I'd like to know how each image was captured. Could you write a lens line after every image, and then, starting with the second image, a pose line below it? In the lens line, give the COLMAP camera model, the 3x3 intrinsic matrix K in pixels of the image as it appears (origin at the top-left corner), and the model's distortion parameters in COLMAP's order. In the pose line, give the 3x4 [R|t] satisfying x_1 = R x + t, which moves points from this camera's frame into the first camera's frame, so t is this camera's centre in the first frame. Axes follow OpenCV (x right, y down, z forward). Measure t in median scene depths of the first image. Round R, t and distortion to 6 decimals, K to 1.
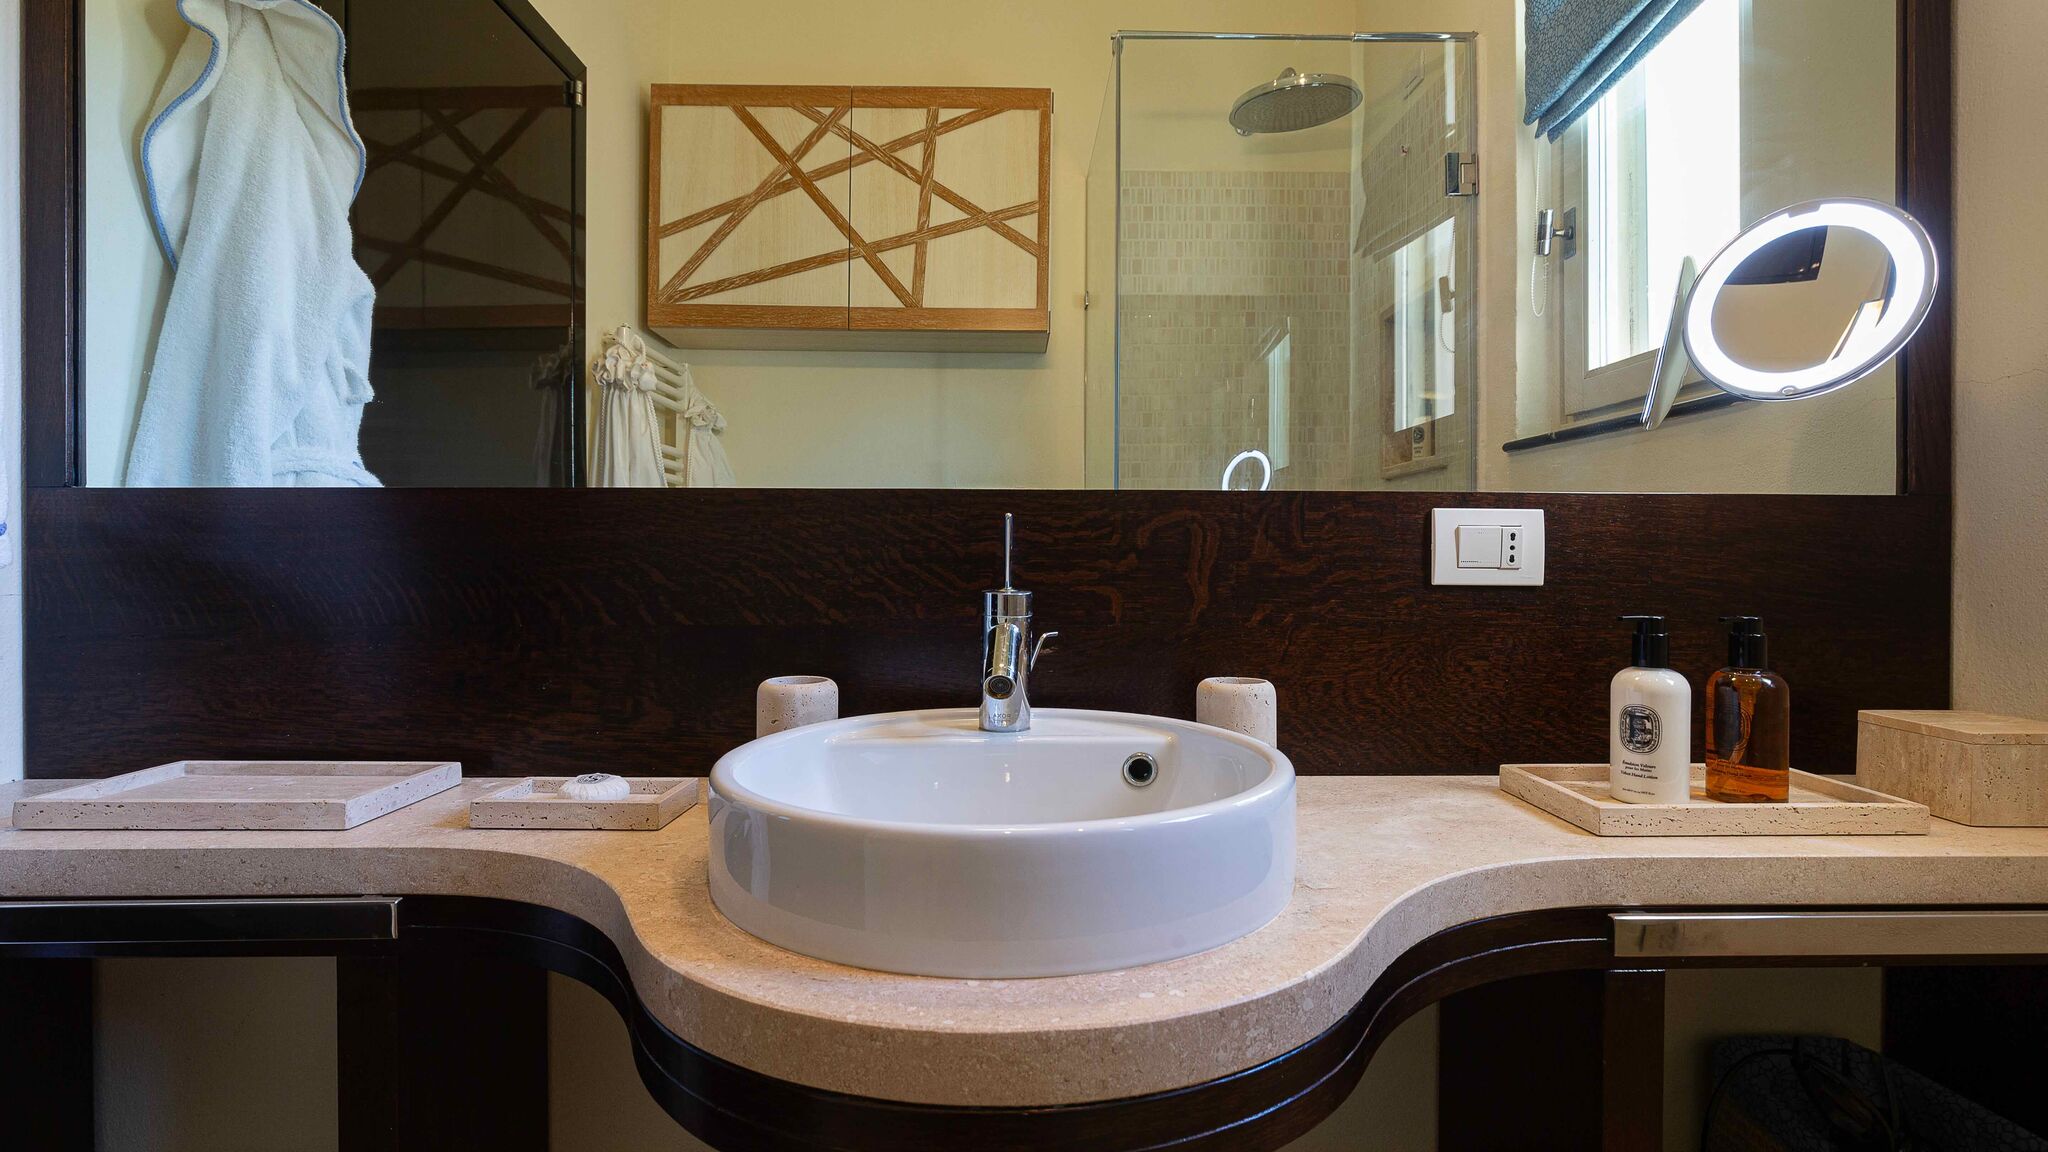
lens RADIAL K [[930.0, 0, 1024.0], [0, 930.0, 576.0], [0, 0, 1]] dist [-0.000730, -0.000209]
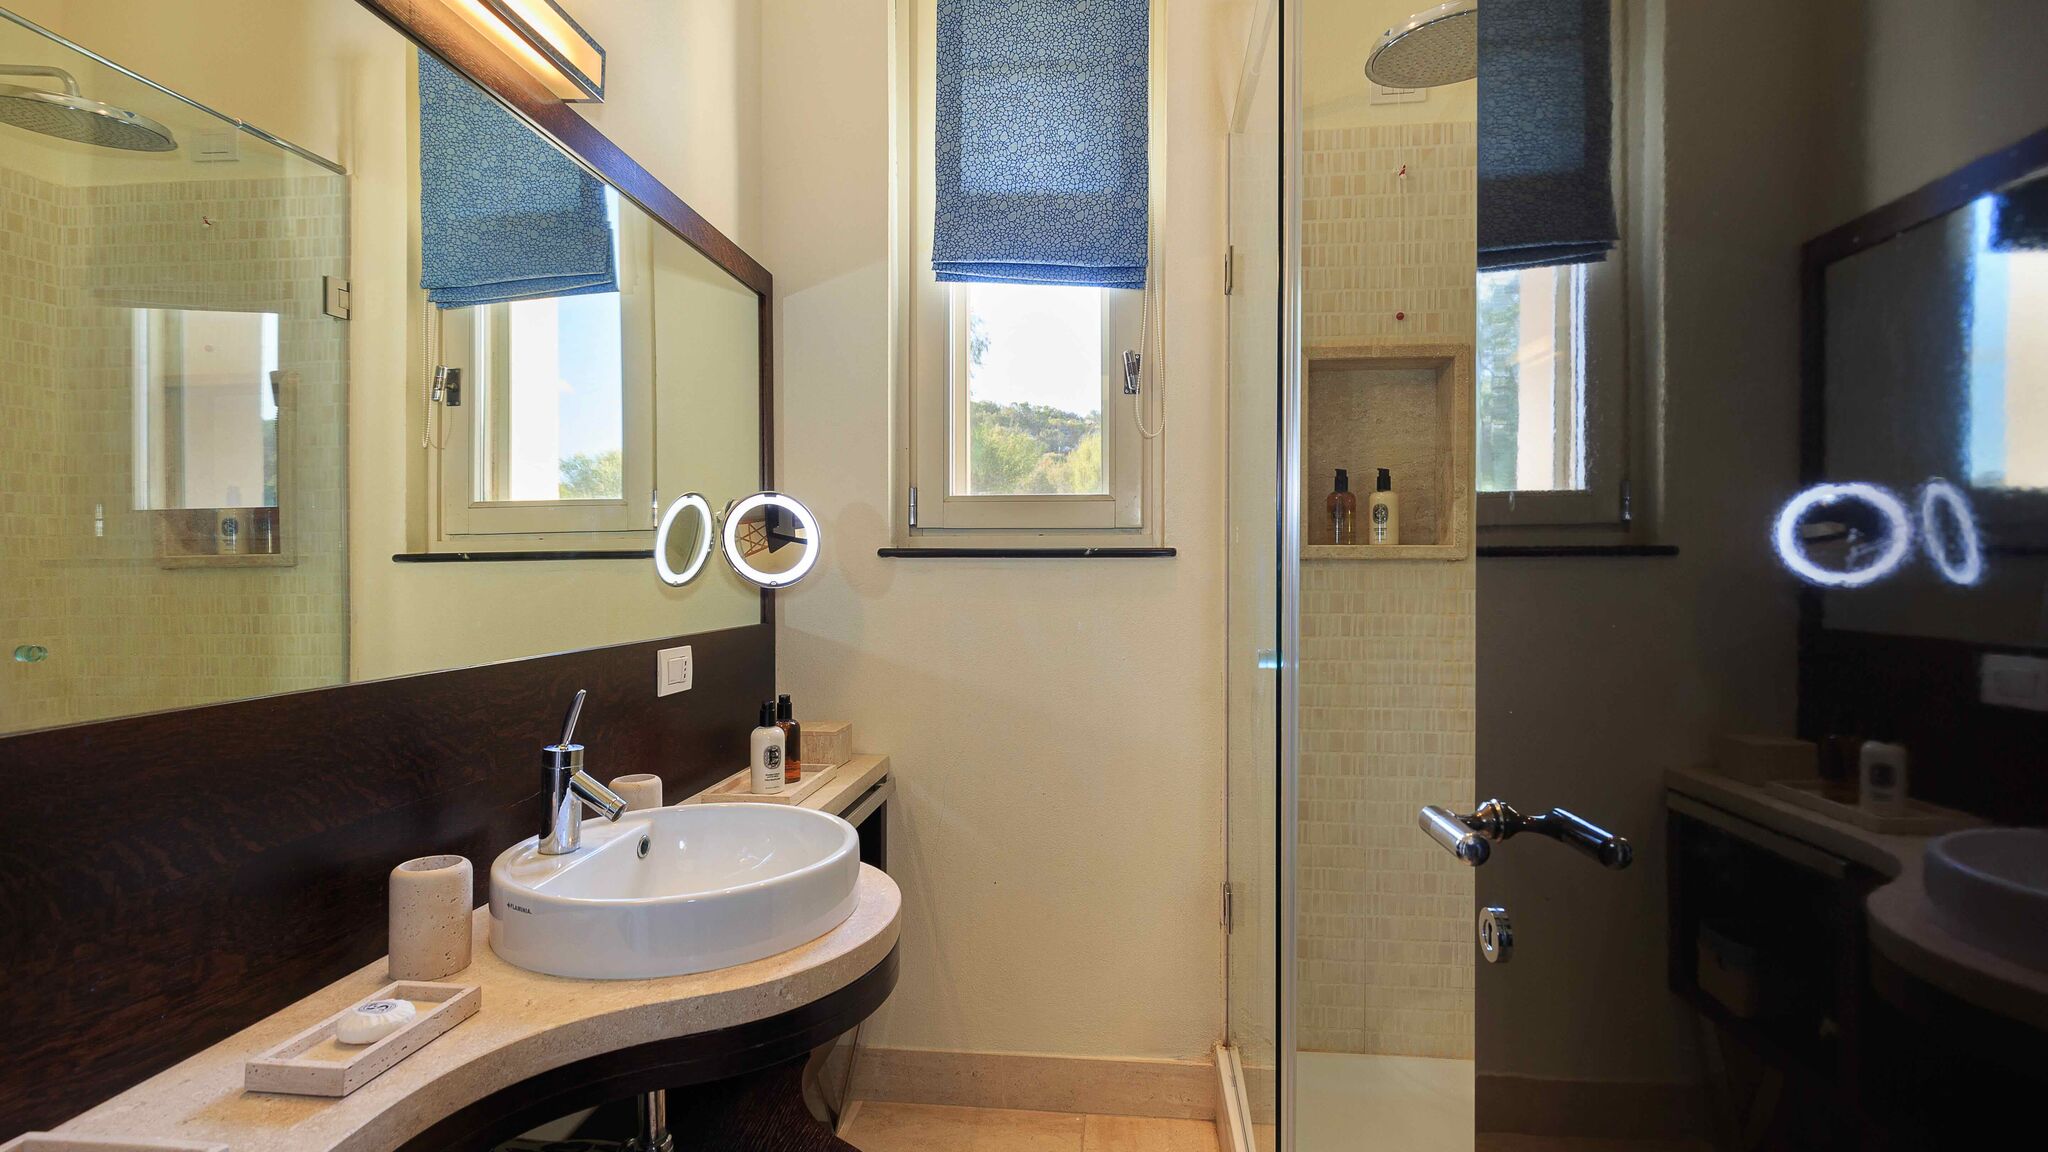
lens RADIAL K [[930.0, 0, 1024.0], [0, 930.0, 576.0], [0, 0, 1]] dist [-0.000730, -0.000209]
pose [[0.137122, -0.002996, 0.990550, -1.157802], [0.023513, 0.999724, -0.000231, -0.198410], [-0.990275, 0.023322, 0.137154, 0.134161]]
